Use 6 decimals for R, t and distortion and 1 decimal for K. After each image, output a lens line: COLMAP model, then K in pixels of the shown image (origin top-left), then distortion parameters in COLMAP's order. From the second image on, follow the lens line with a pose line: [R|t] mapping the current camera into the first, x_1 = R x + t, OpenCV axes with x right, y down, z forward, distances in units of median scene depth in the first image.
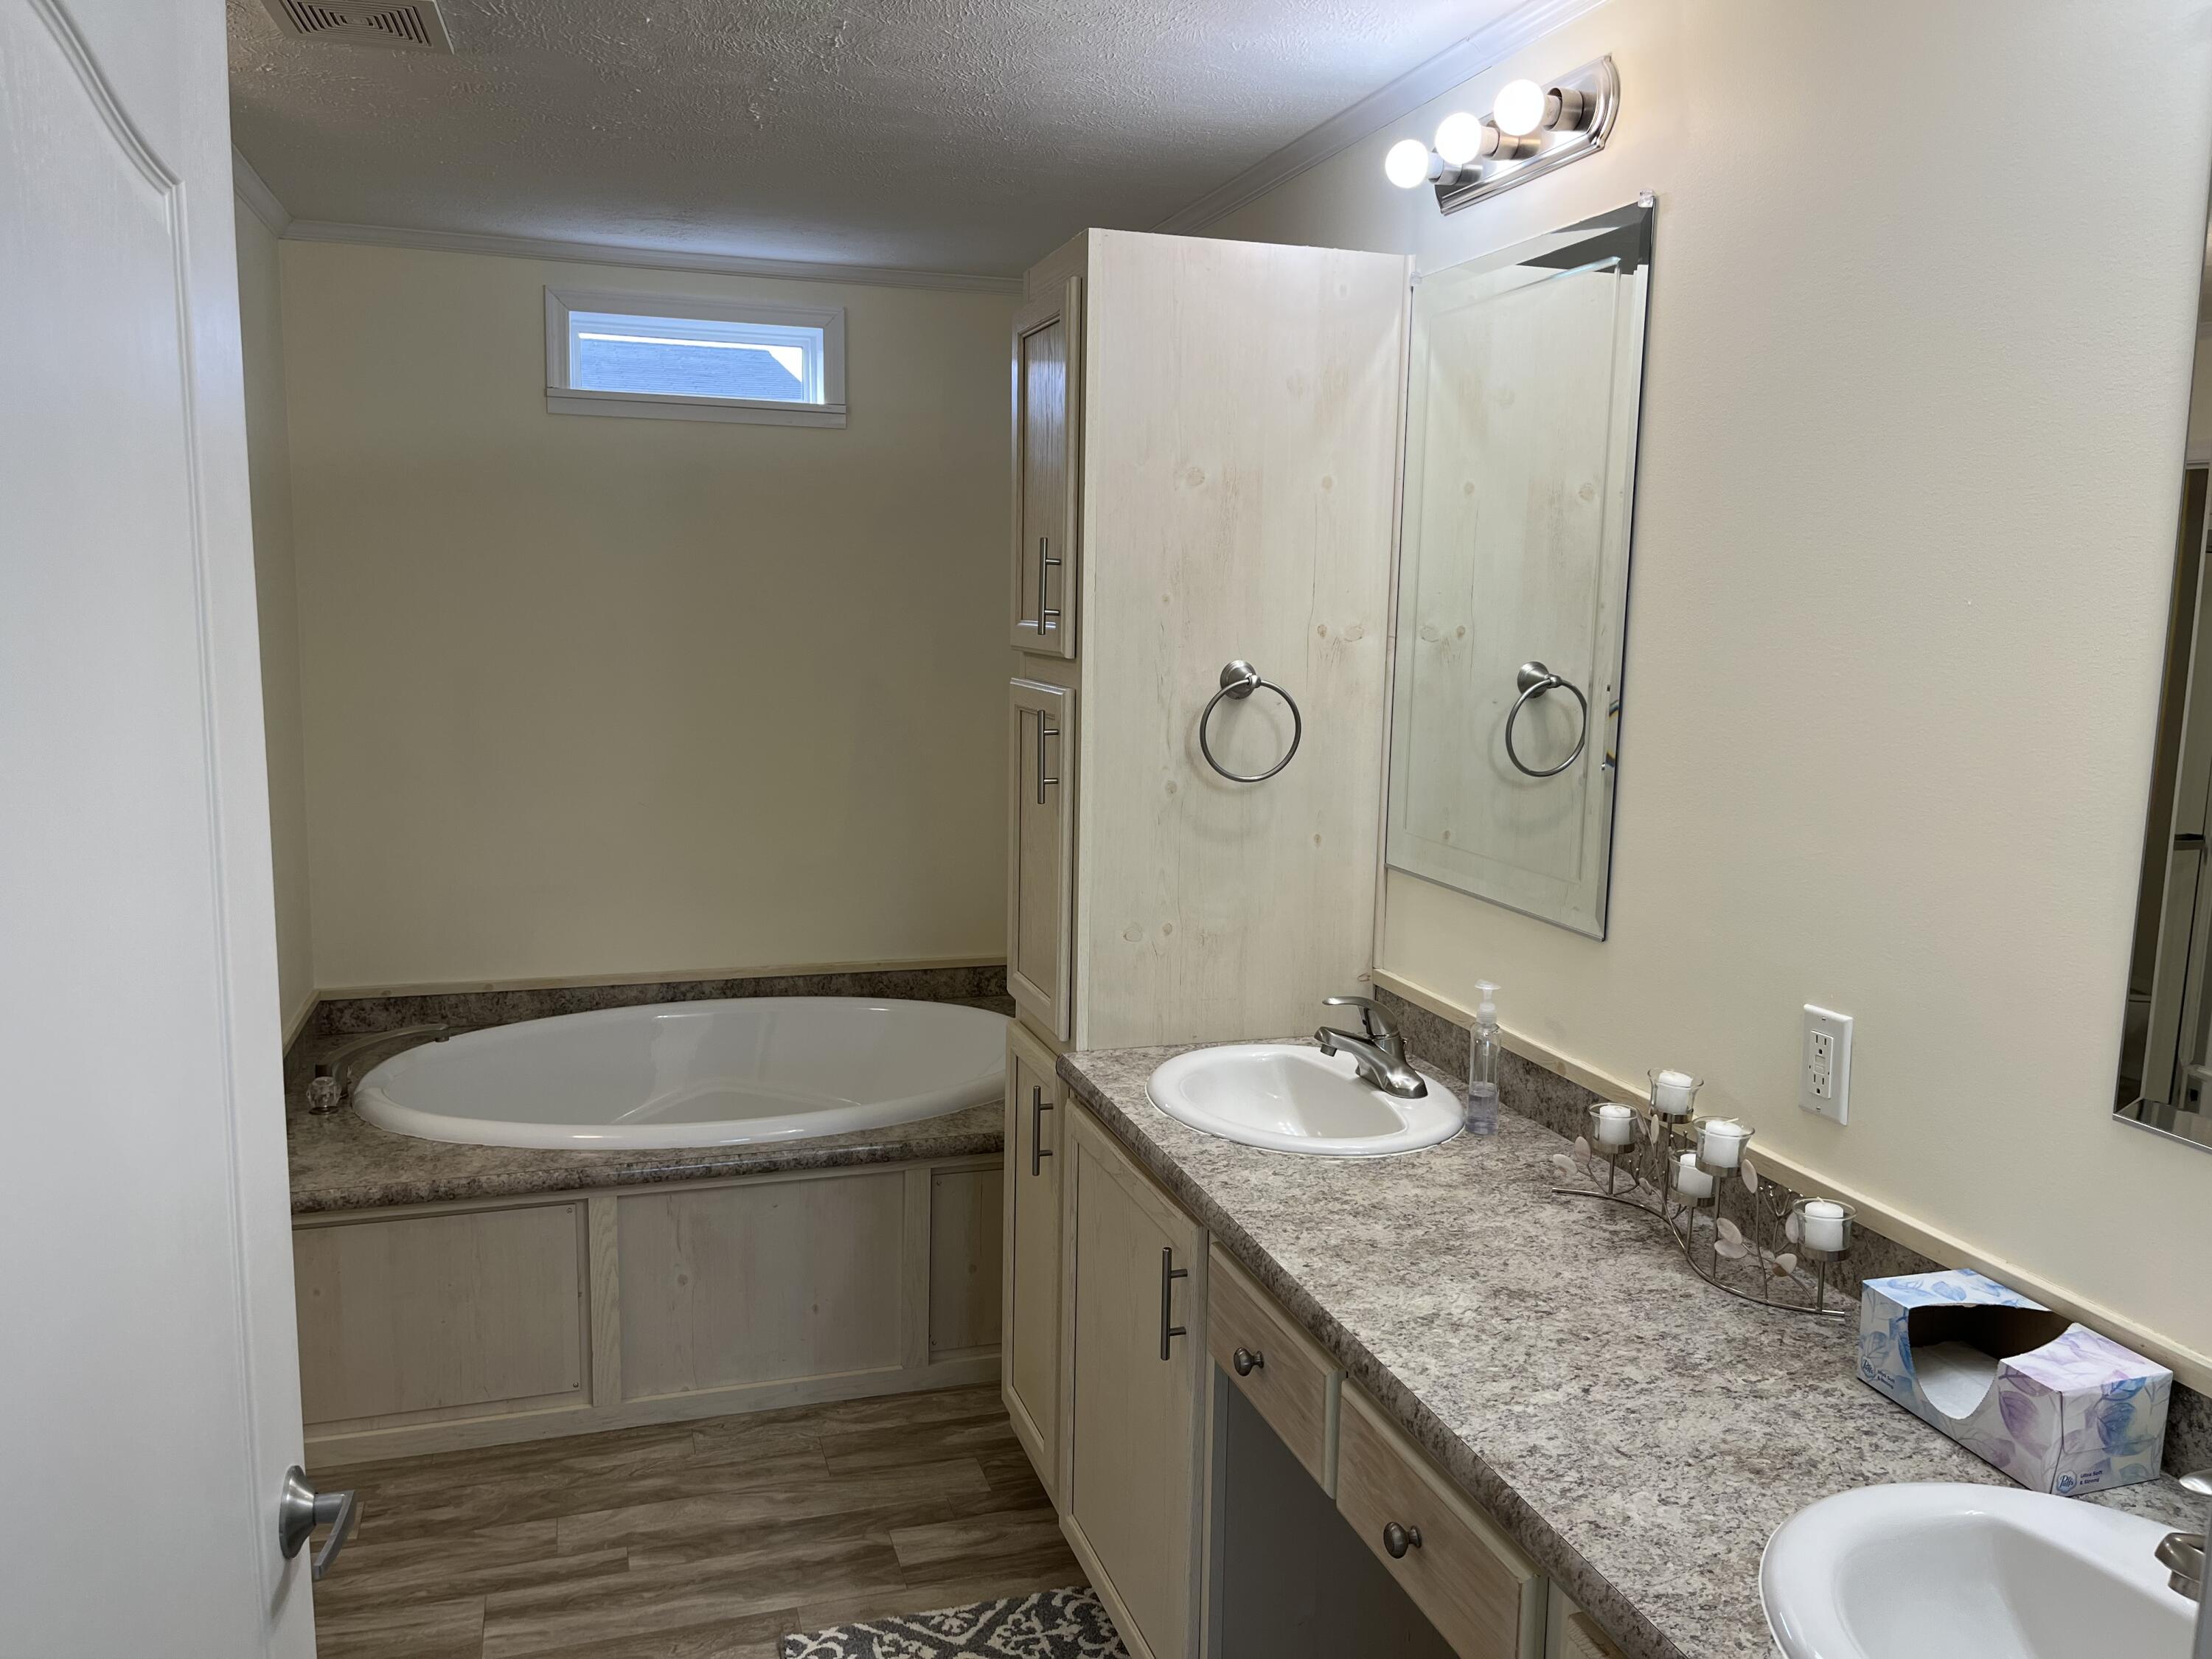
lens RADIAL K [[1671.9, 0, 1106.0], [0, 1671.9, 829.5], [0, 0, 1]] dist [0.048901, -0.096603]
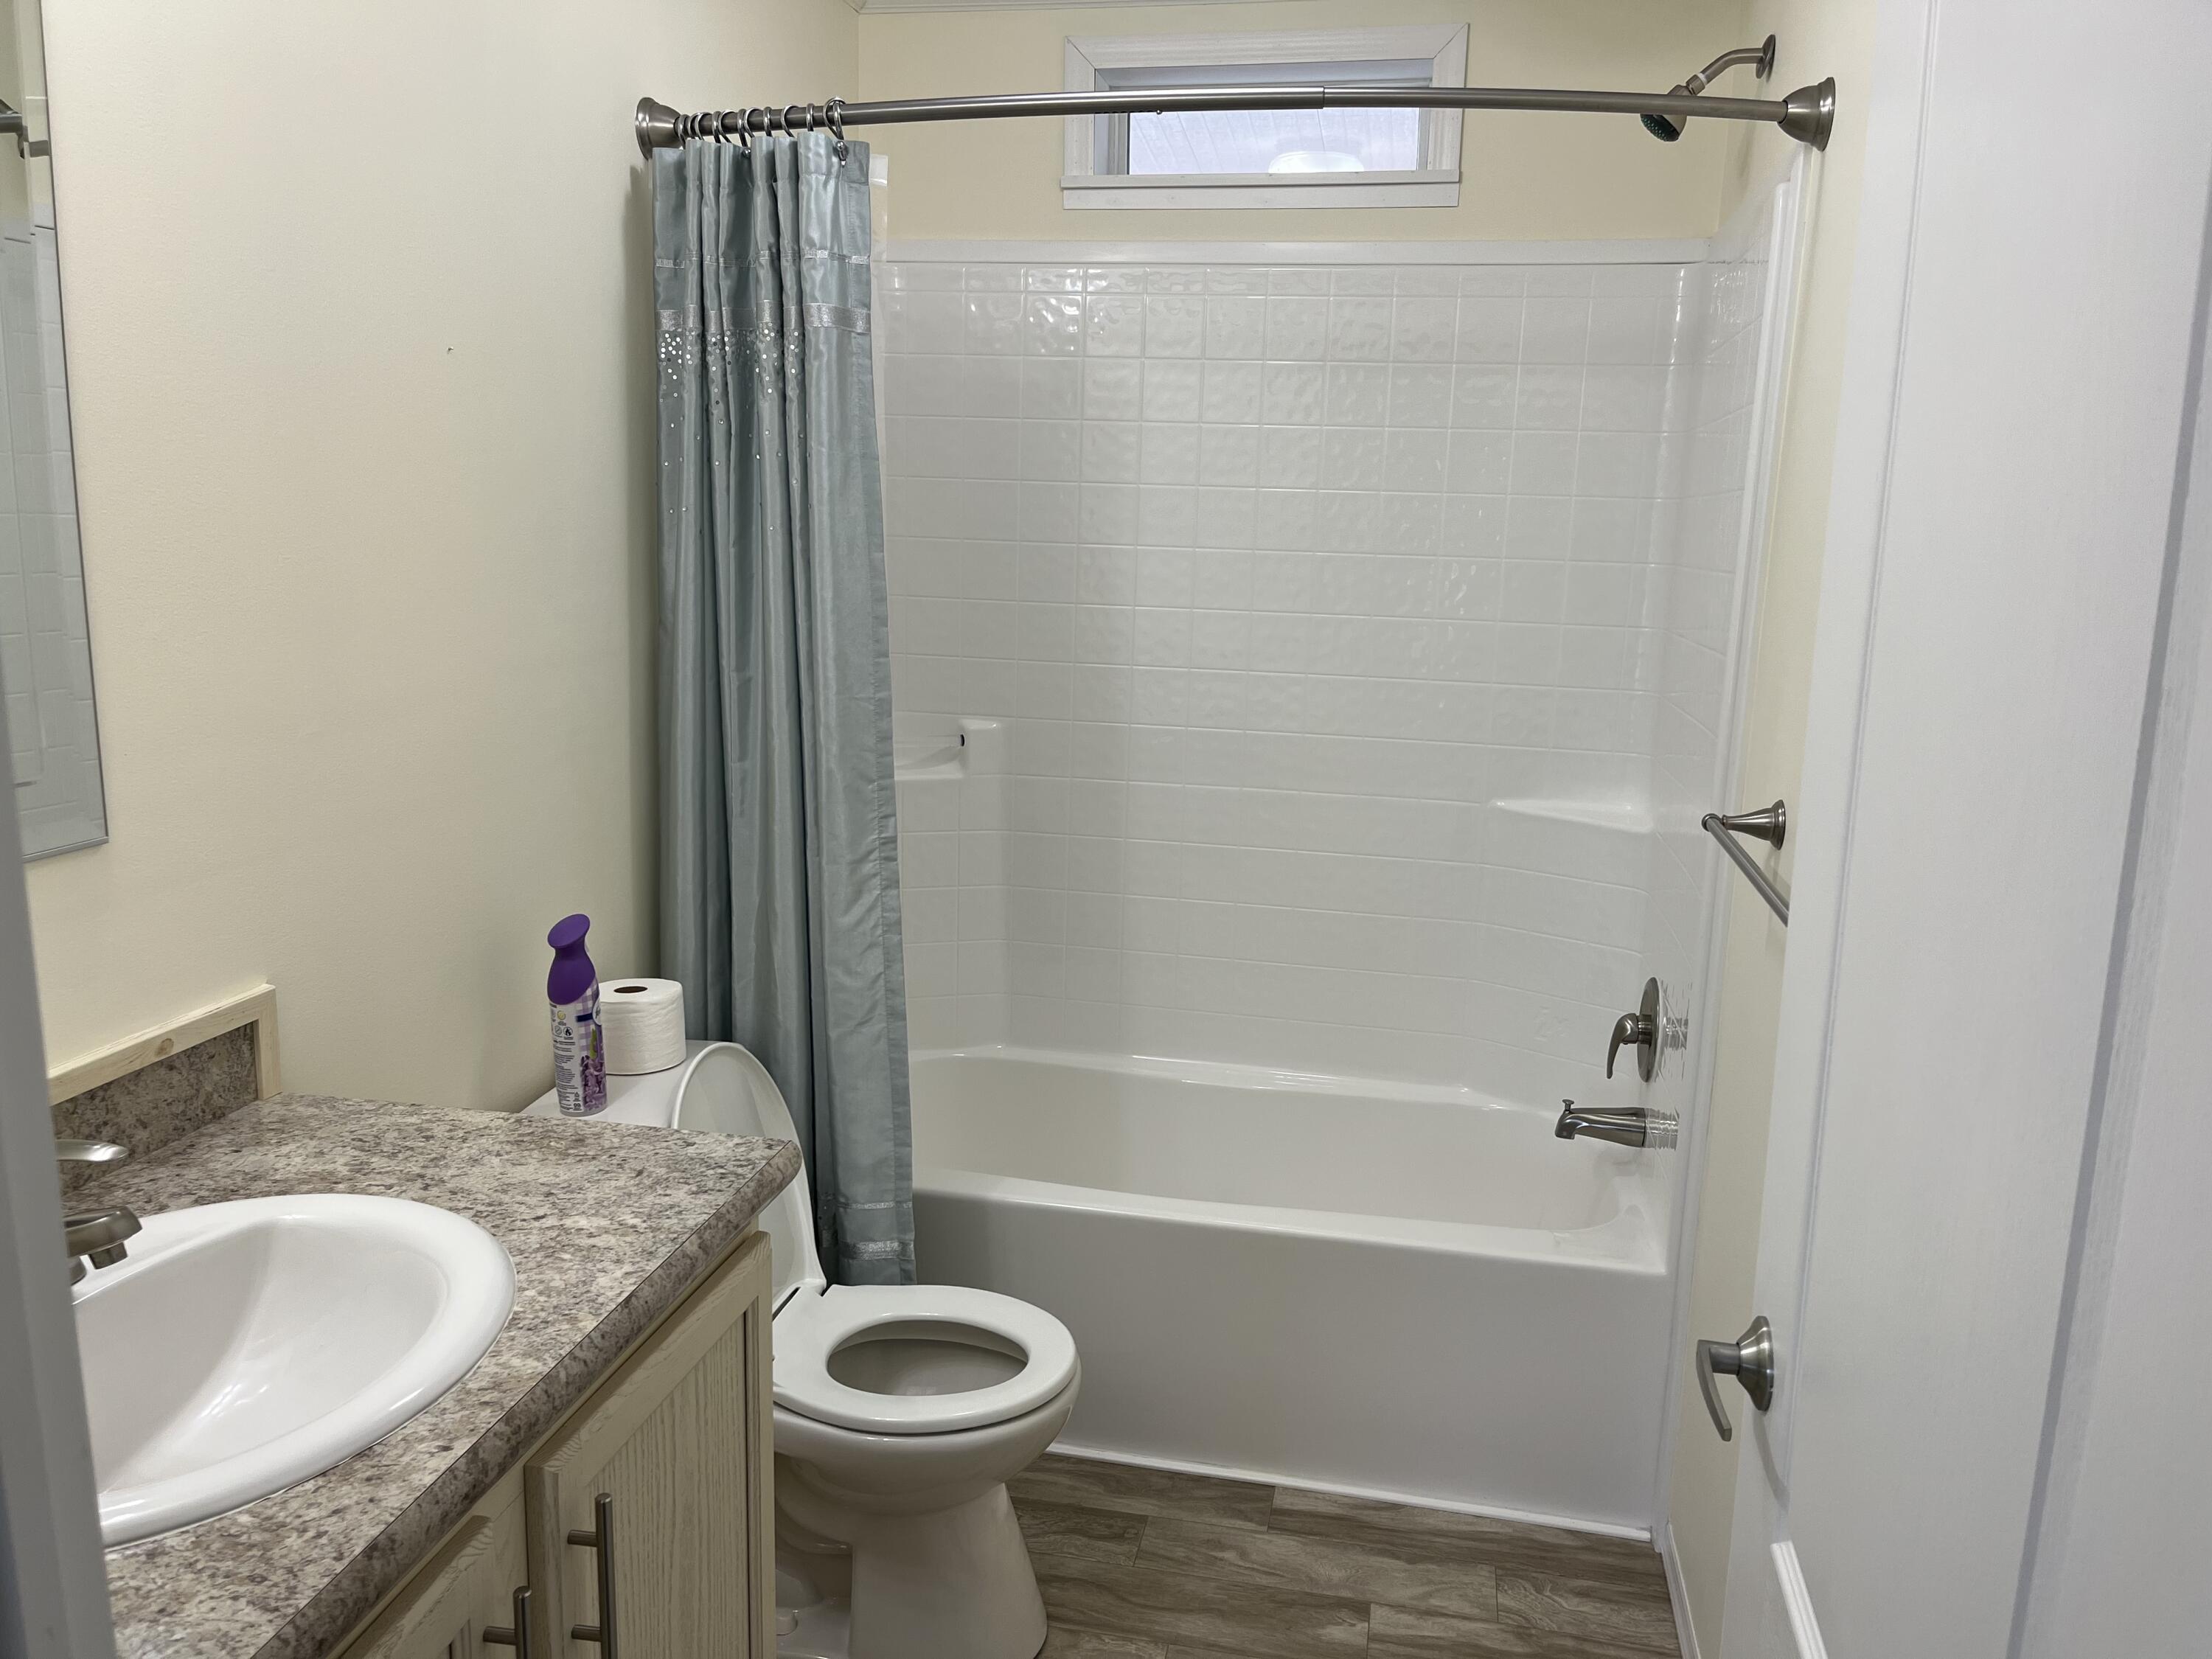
lens RADIAL K [[1671.9, 0, 1106.0], [0, 1671.9, 829.5], [0, 0, 1]] dist [0.048901, -0.096603]
pose [[-0.870312, -0.135339, 0.473540, -0.262973], [0.024822, 0.948226, 0.316625, -0.103494], [-0.491874, 0.287317, -0.821894, 1.019172]]
